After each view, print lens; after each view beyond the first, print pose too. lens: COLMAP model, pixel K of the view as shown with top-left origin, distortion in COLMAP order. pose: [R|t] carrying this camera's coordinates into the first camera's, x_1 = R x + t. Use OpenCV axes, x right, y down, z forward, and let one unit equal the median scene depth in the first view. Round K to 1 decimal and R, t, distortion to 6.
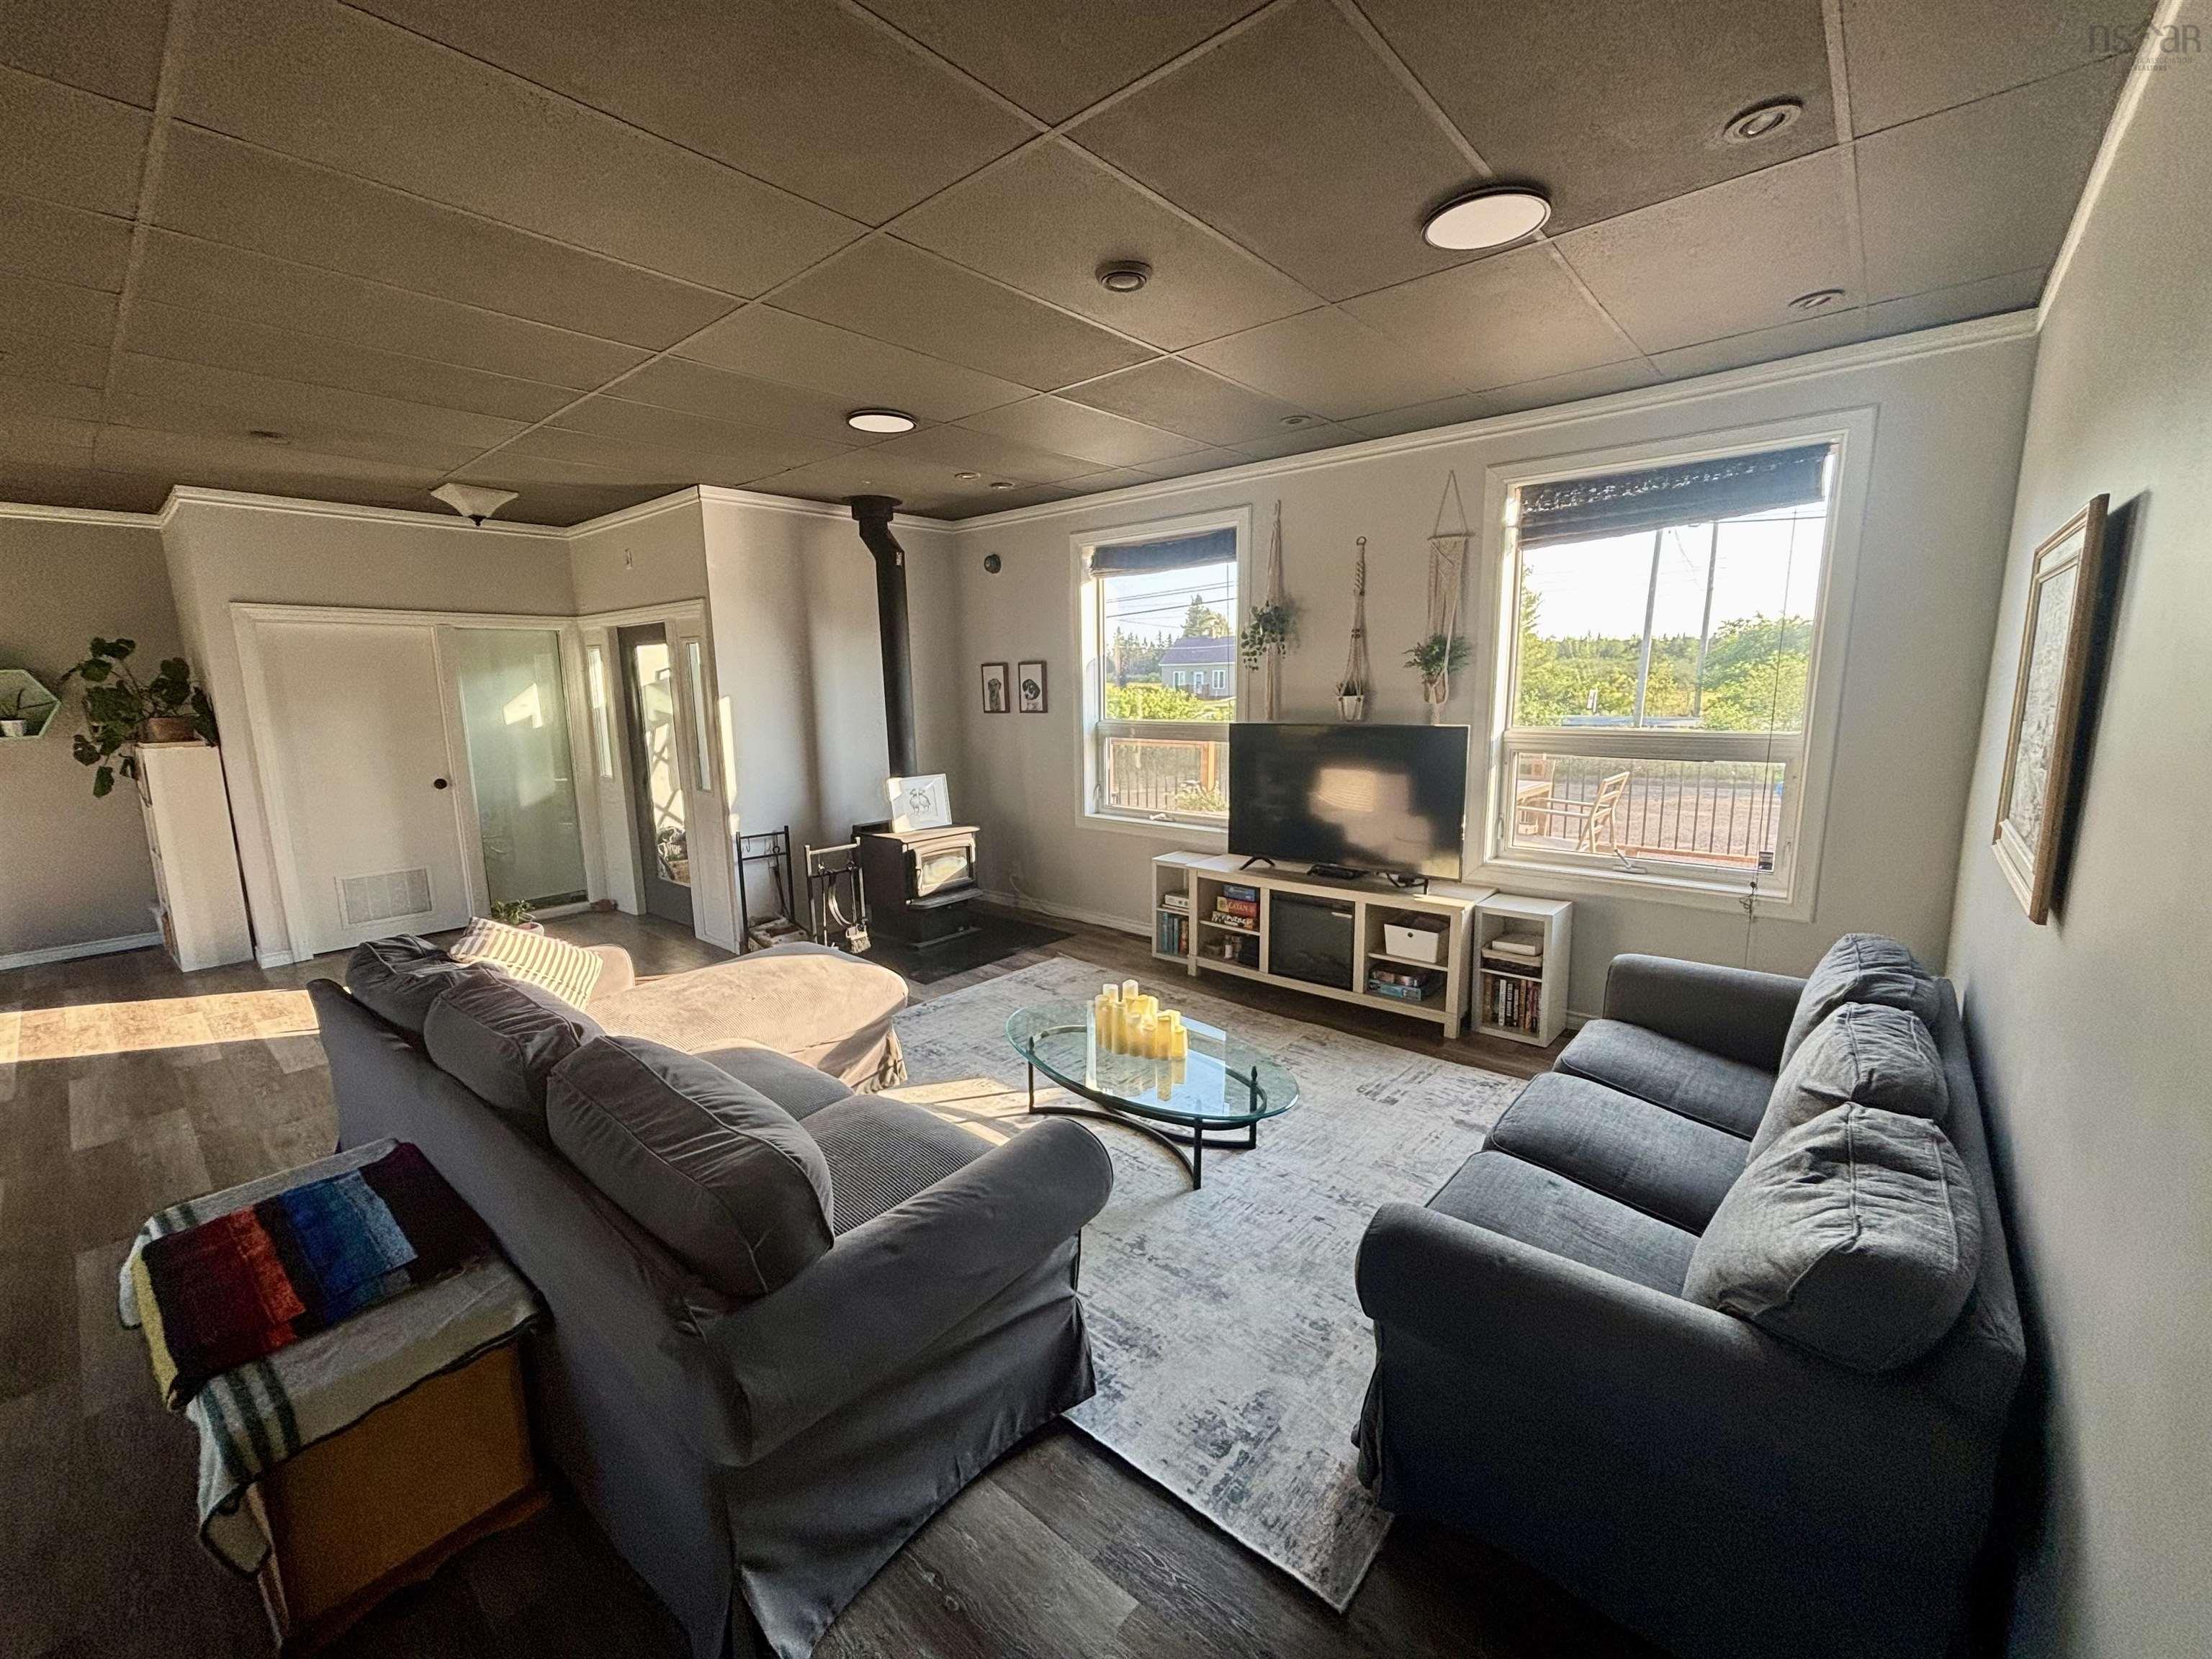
lens RADIAL K [[894.5, 0, 1091.8], [0, 894.5, 837.0], [0, 0, 1]] dist [0.001369, -0.000832]
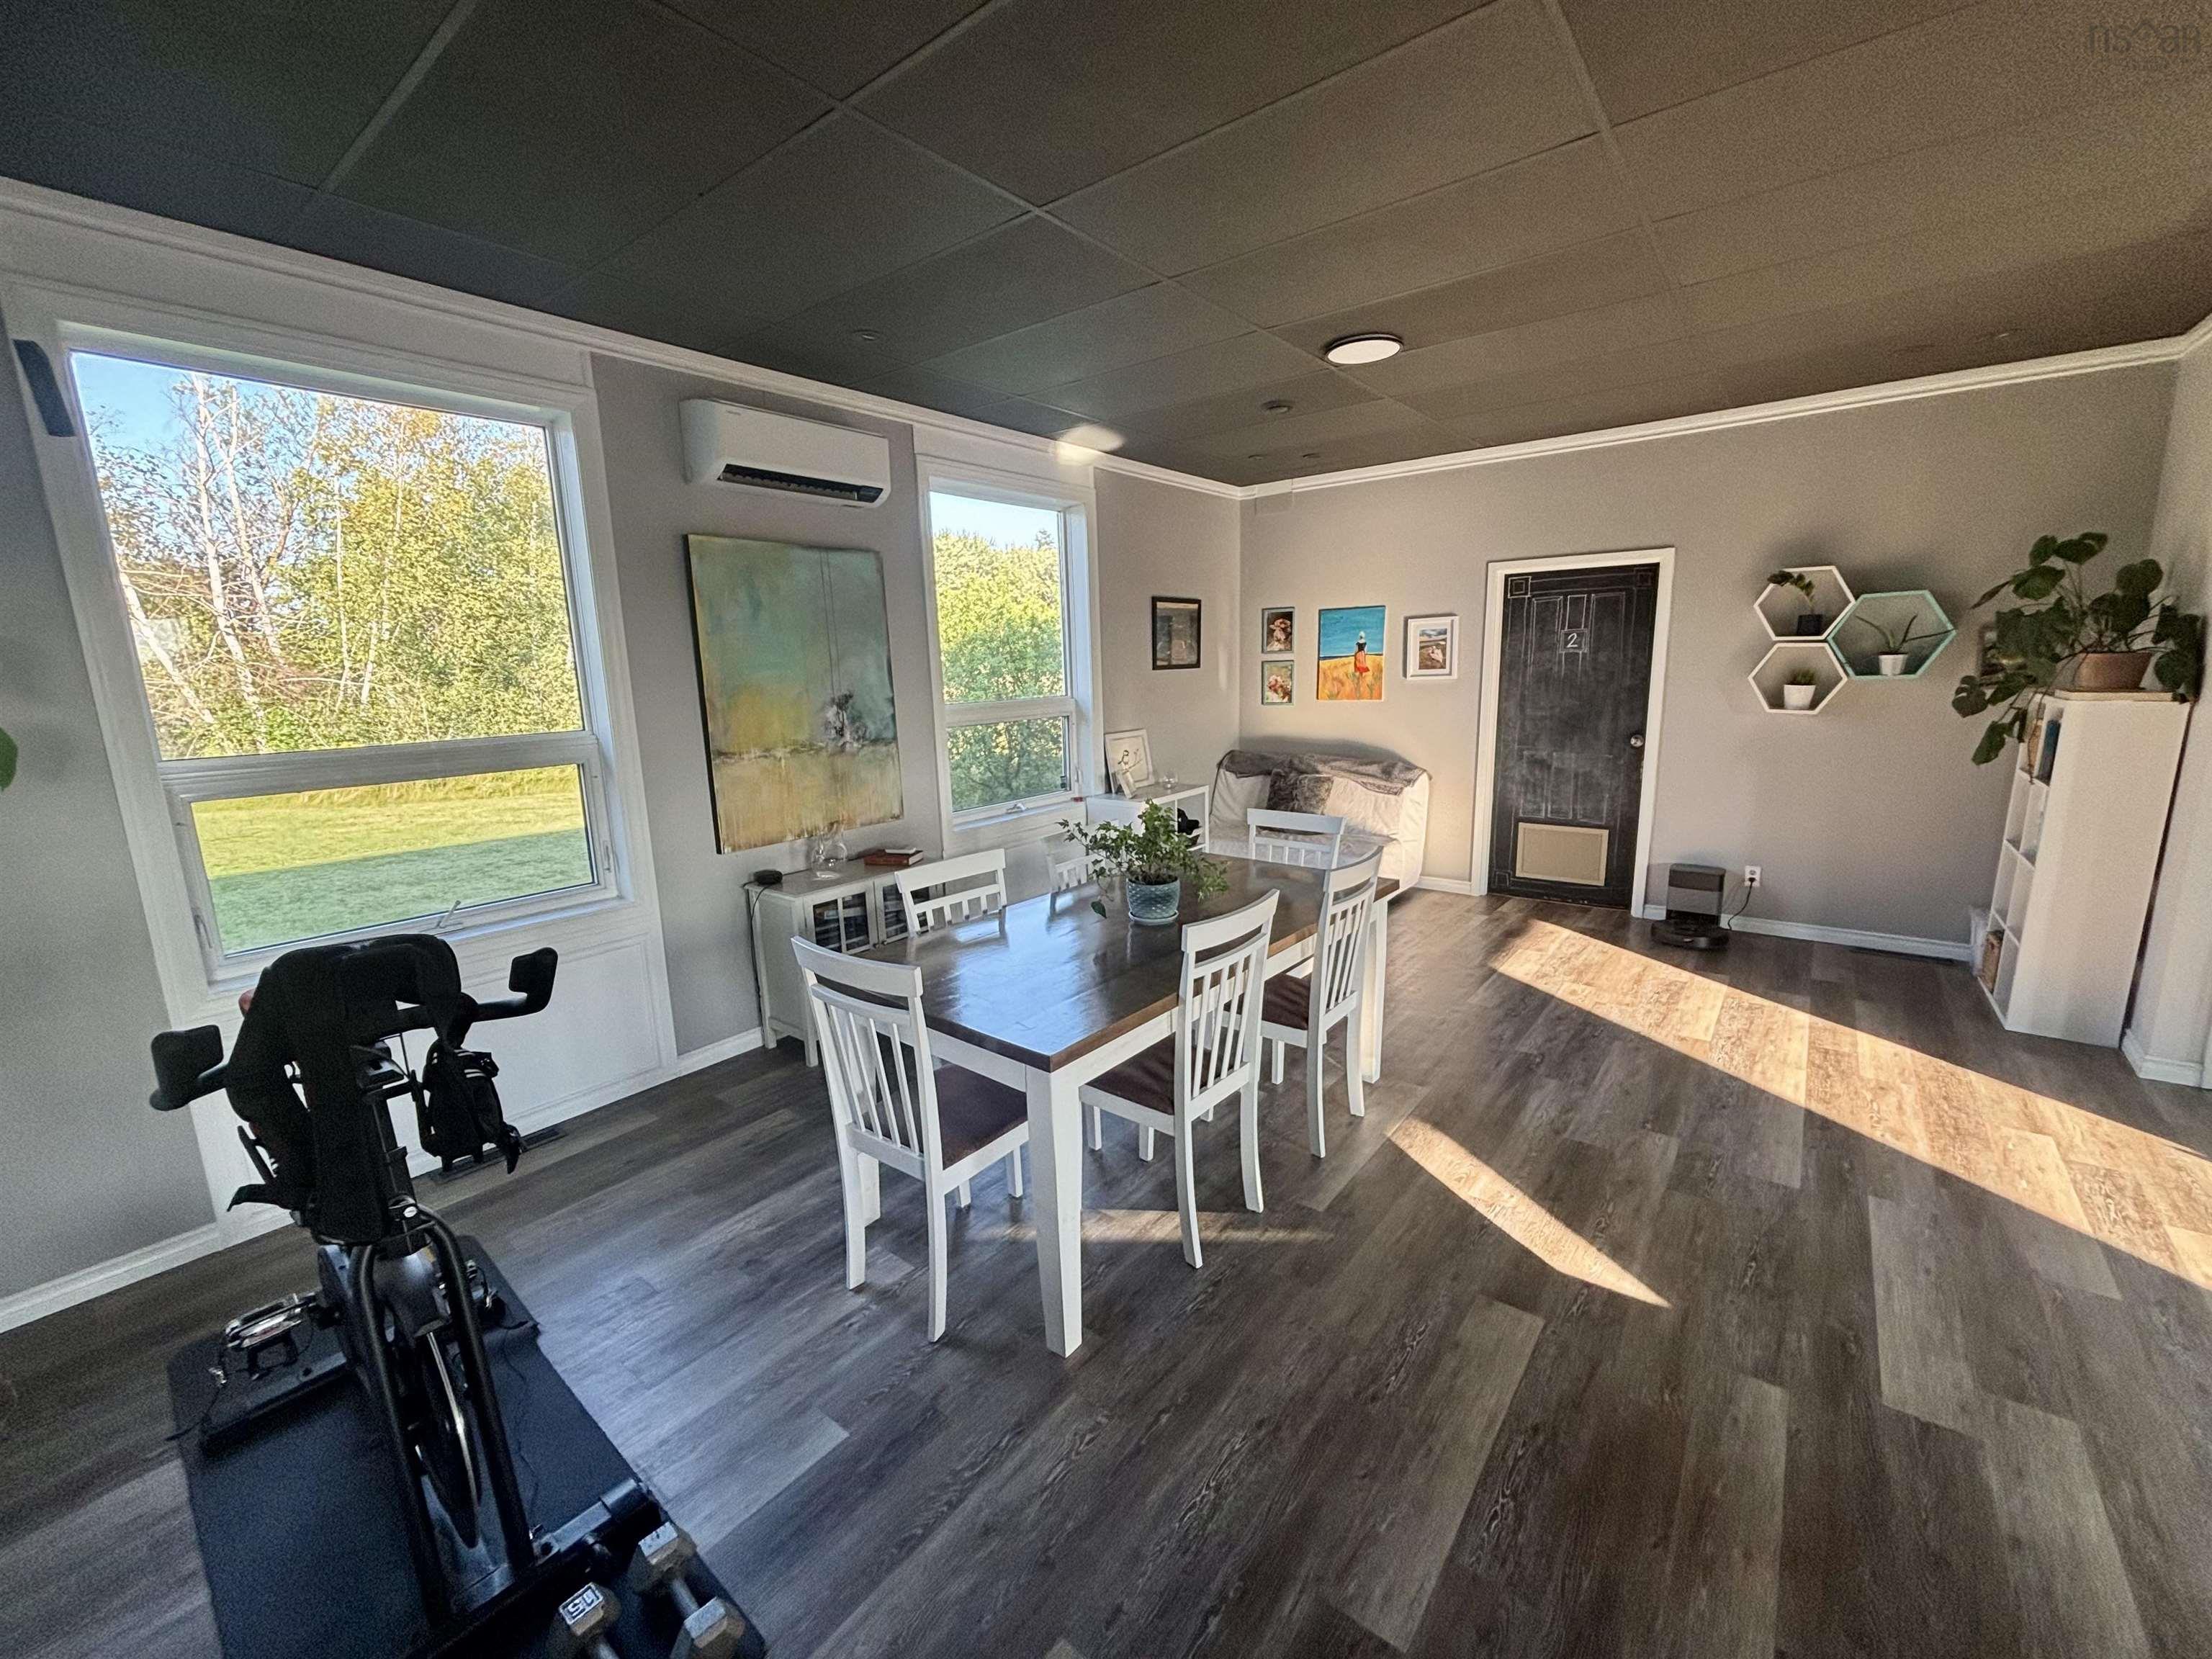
lens RADIAL K [[894.5, 0, 1094.9], [0, 894.5, 825.9], [0, 0, 1]] dist [0.001369, -0.000832]
pose [[0.039522, 0.197831, -0.979439, -0.390444], [-0.143279, 0.971198, 0.190384, -0.028838], [0.988893, 0.132808, 0.066729, 0.237248]]
